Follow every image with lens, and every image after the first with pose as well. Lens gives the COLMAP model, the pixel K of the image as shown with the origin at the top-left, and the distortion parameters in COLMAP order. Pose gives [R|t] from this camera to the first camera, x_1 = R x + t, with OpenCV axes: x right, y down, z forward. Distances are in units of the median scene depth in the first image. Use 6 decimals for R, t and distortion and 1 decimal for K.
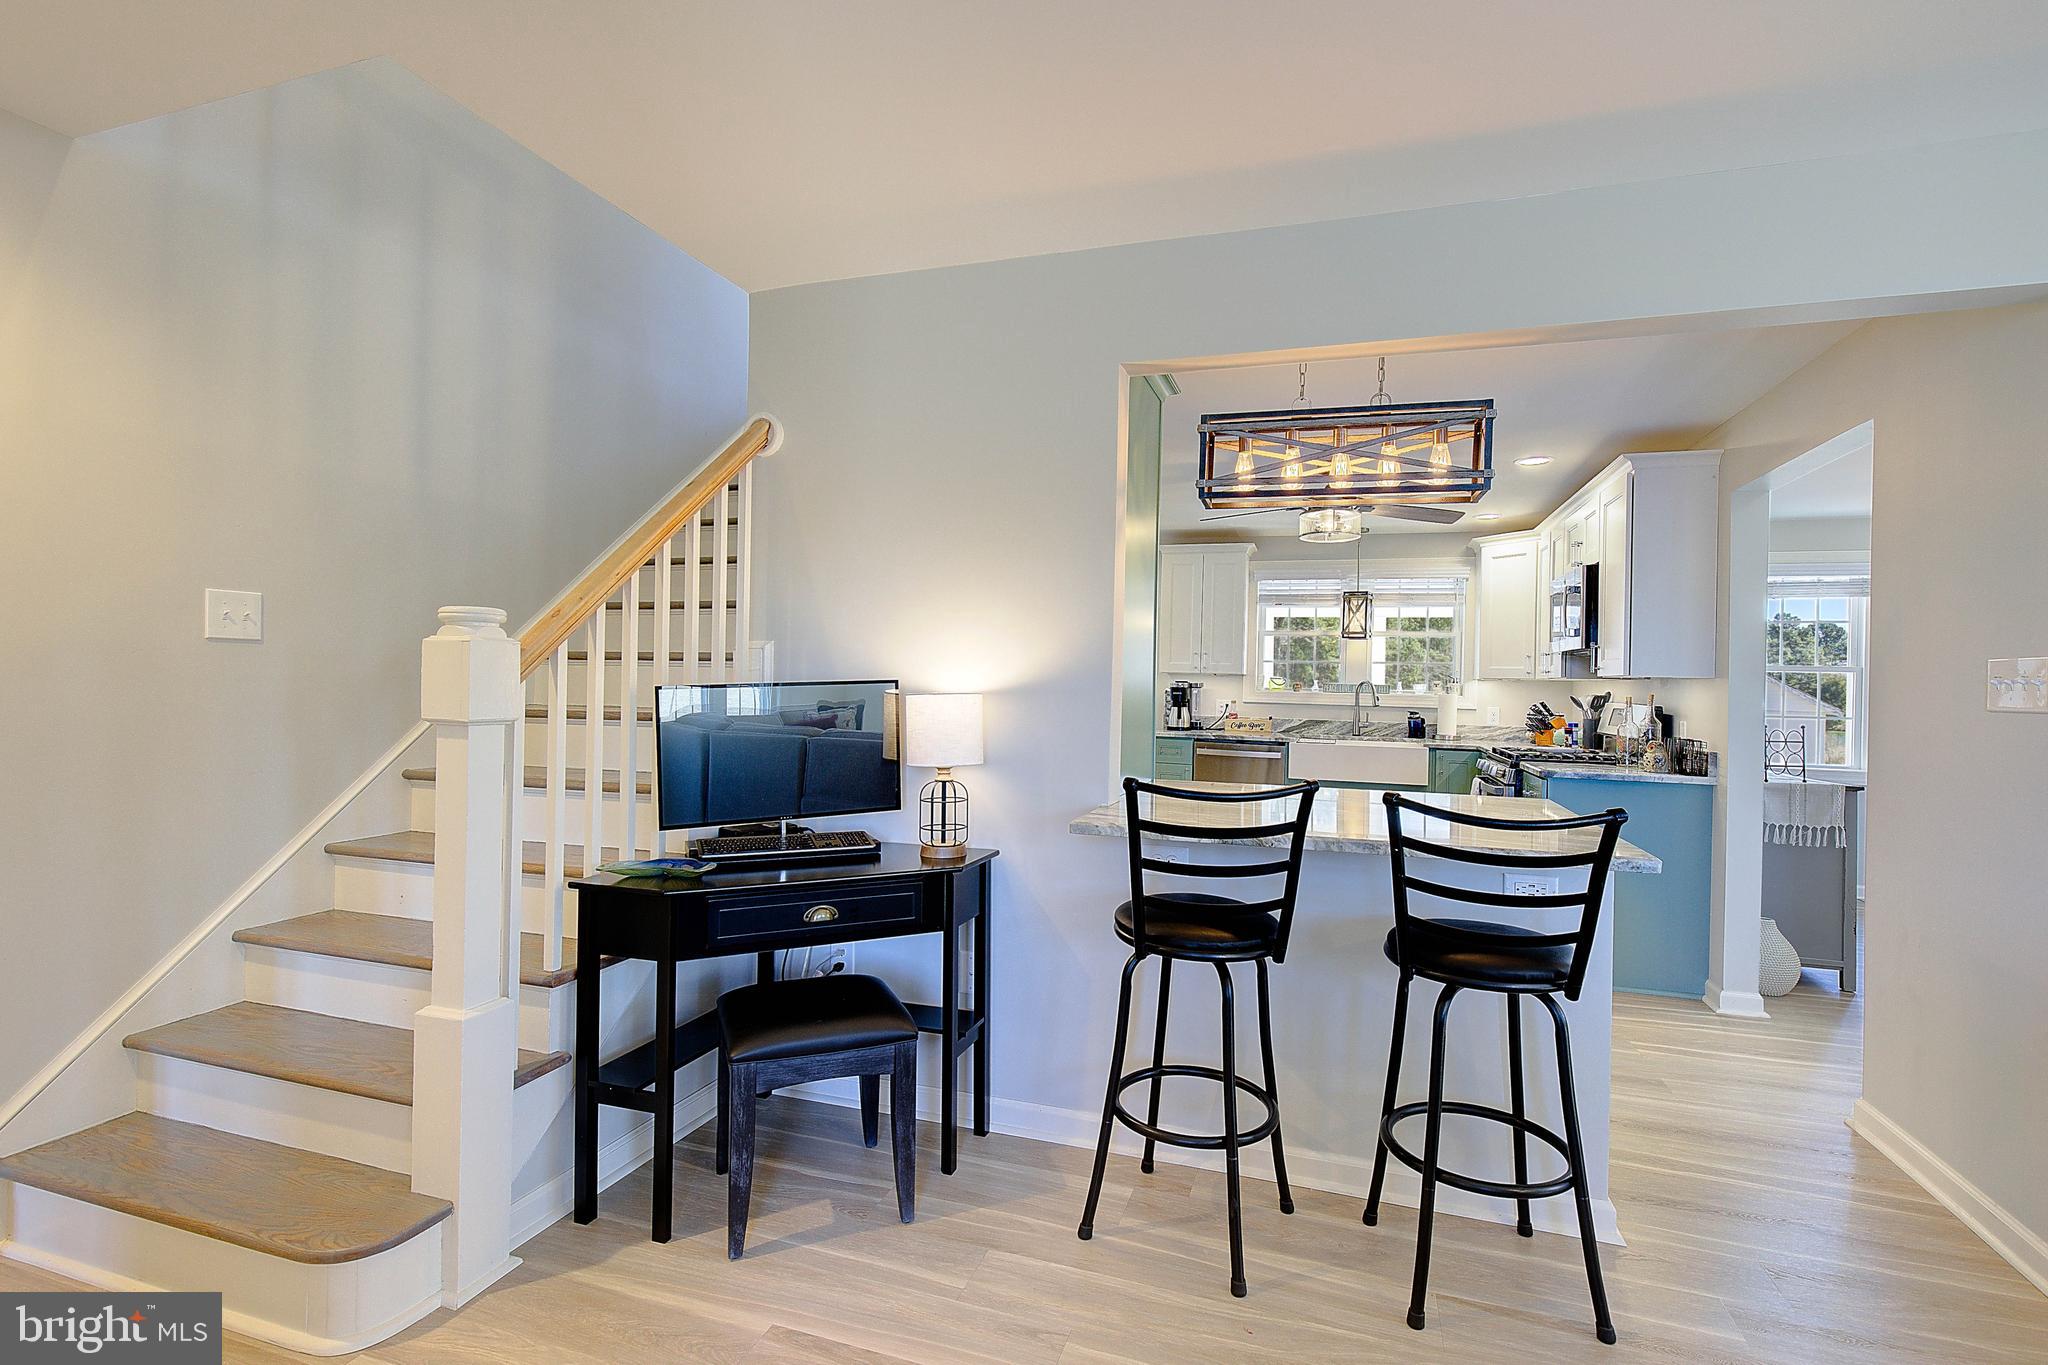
lens RADIAL K [[942.4, 0, 1040.6], [0, 942.4, 683.0], [0, 0, 1]] dist [-0.001651, 0.000034]
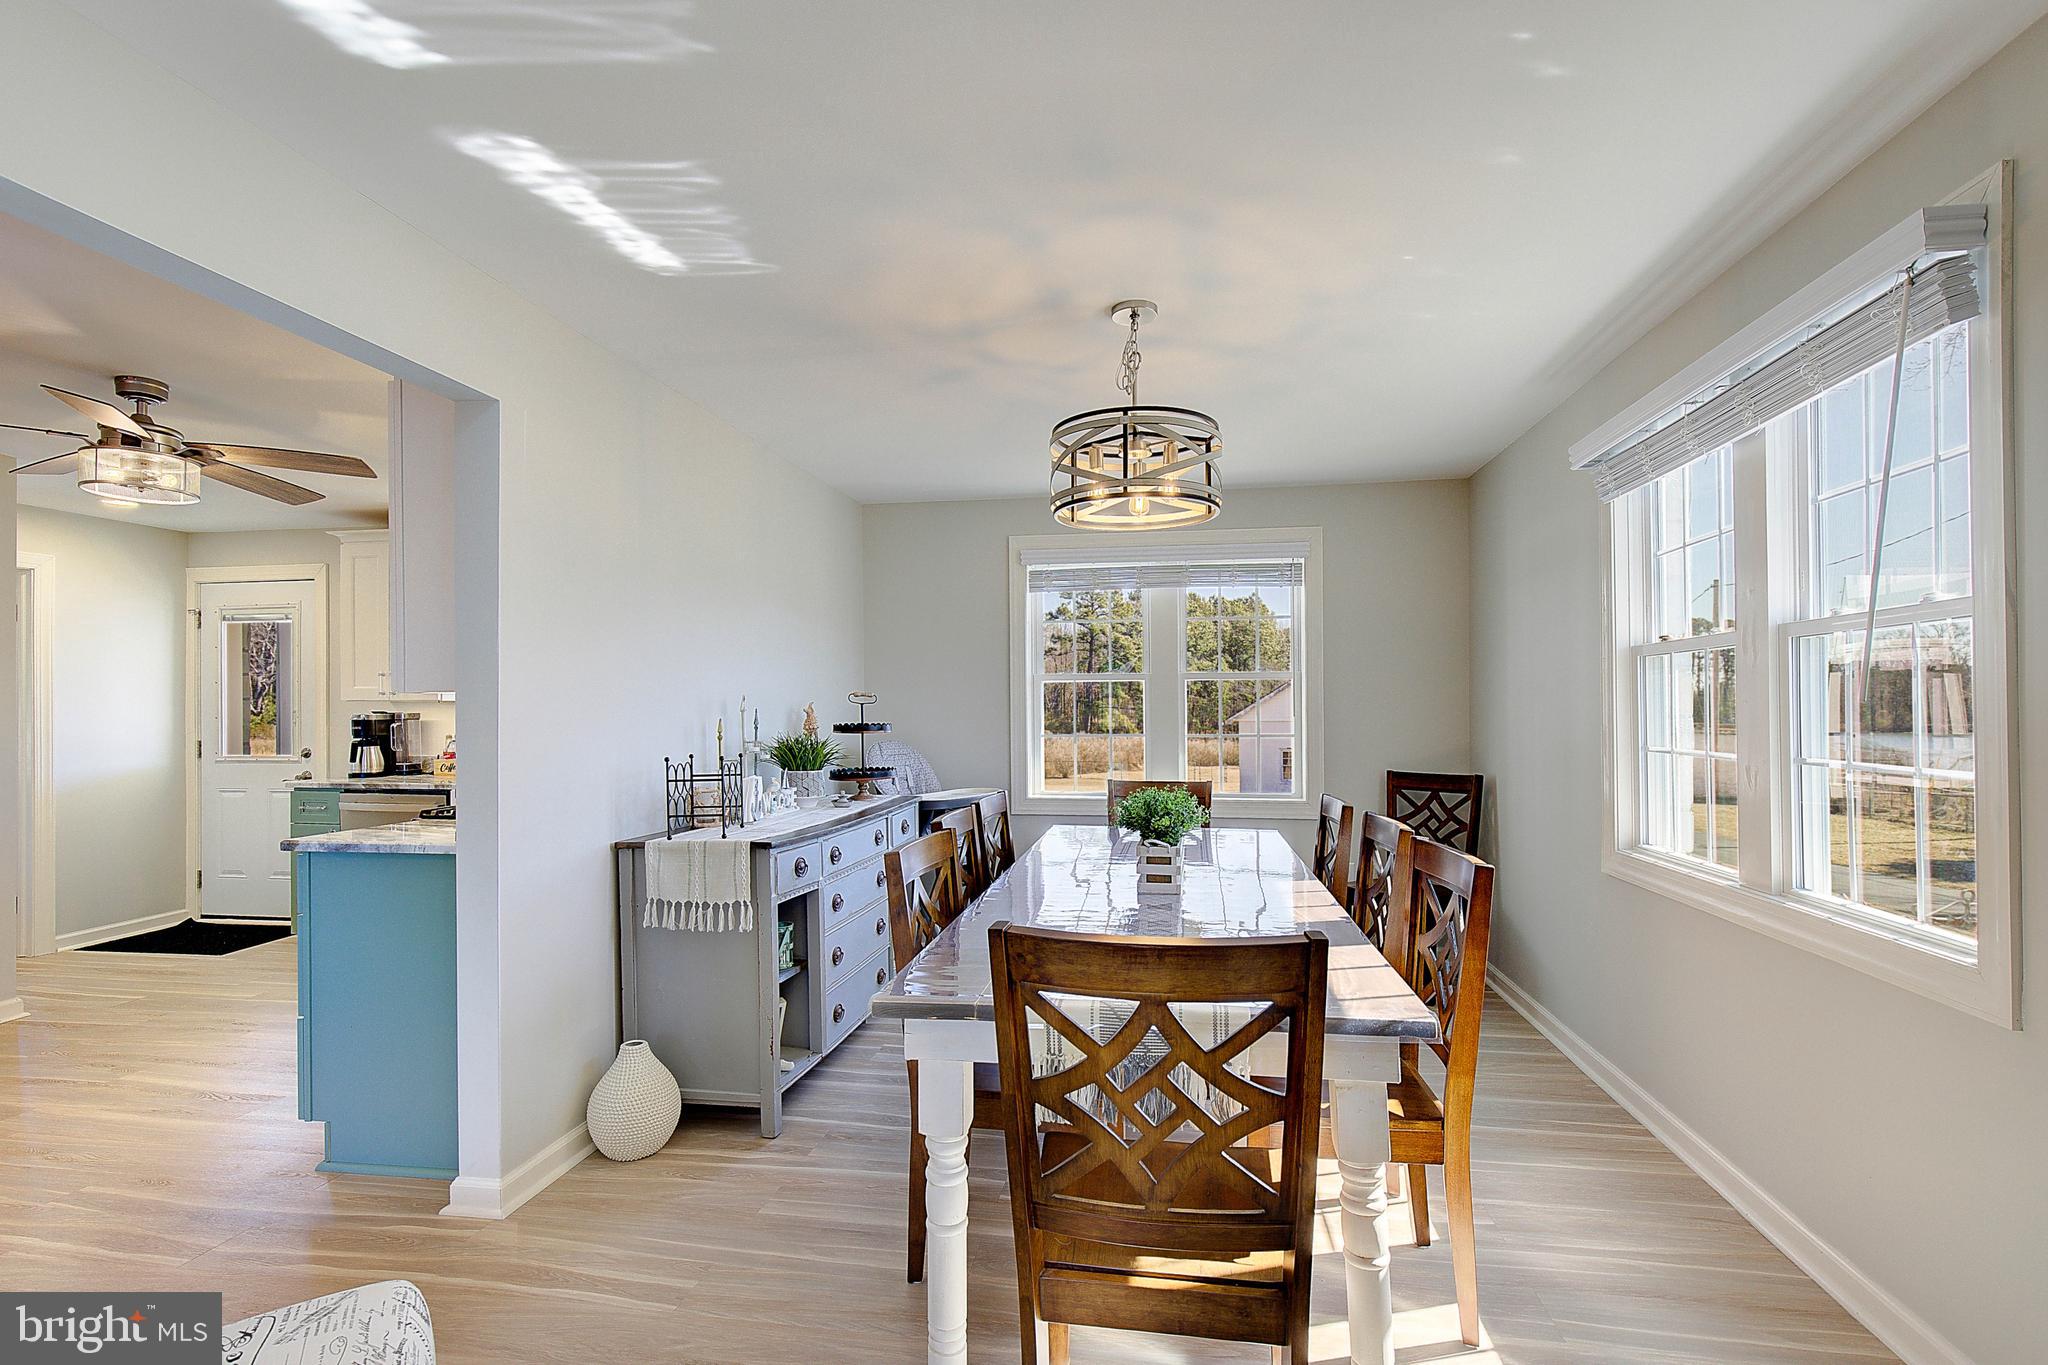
lens RADIAL K [[954.5, 0, 1032.2], [0, 954.5, 721.5], [0, 0, 1]] dist [-0.000260, -0.000040]
pose [[0.986236, -0.029478, 0.162697, 0.867954], [0.027272, 0.999504, 0.015776, 0.013285], [-0.163081, -0.011122, 0.986550, 0.248122]]
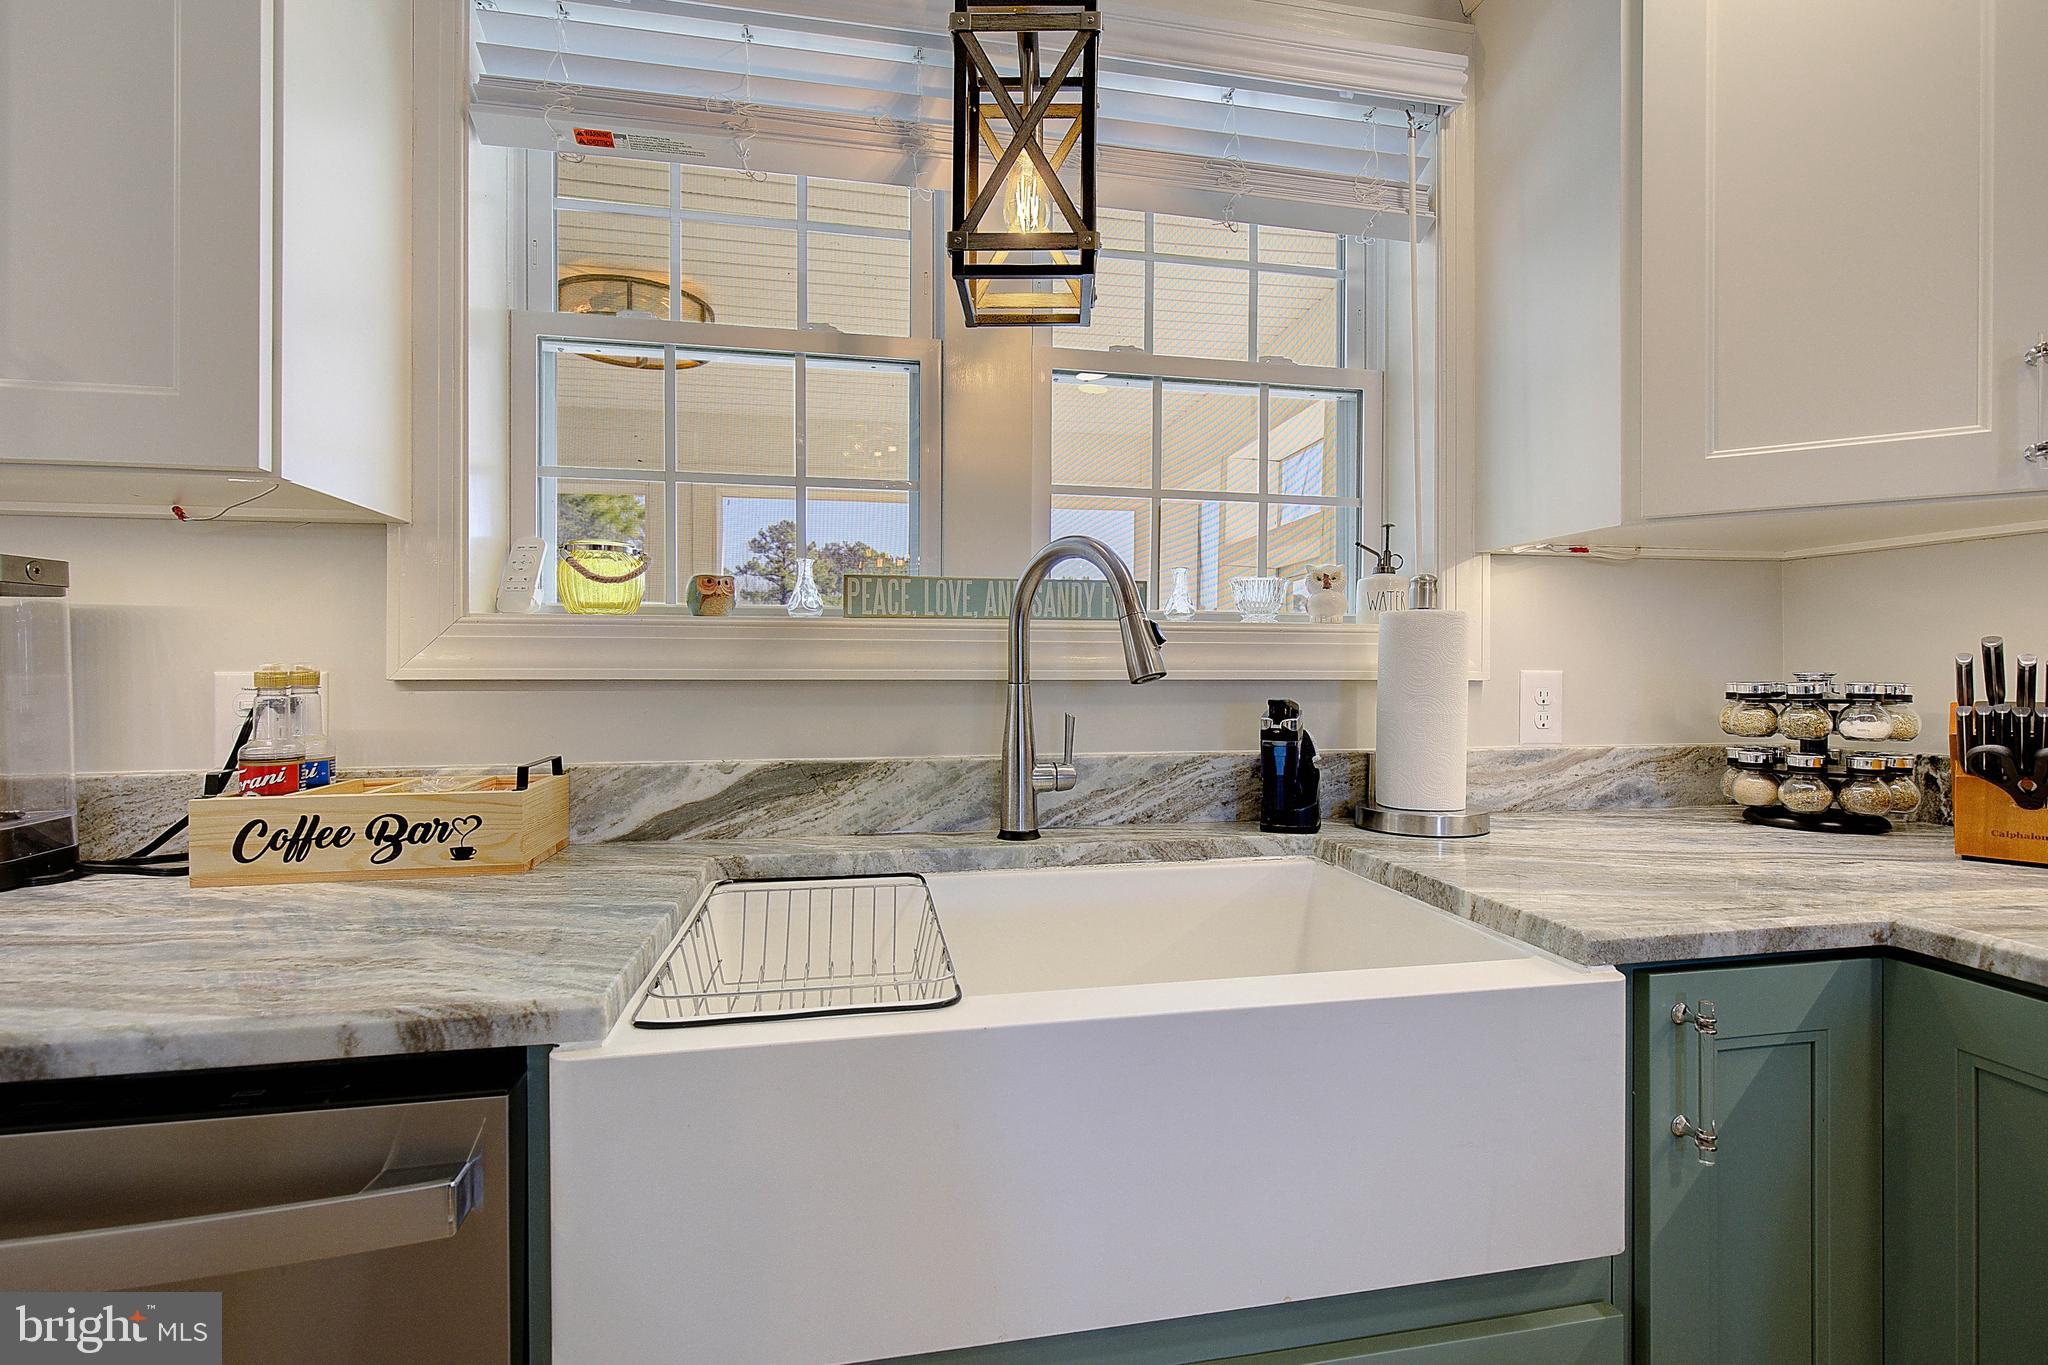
lens RADIAL K [[942.4, 0, 1040.6], [0, 942.4, 683.0], [0, 0, 1]] dist [-0.001651, 0.000034]
pose [[0.870355, -0.029898, 0.491515, 0.377830], [0.020771, 0.999496, 0.024017, 0.030513], [-0.491986, -0.010694, 0.870538, 1.278237]]
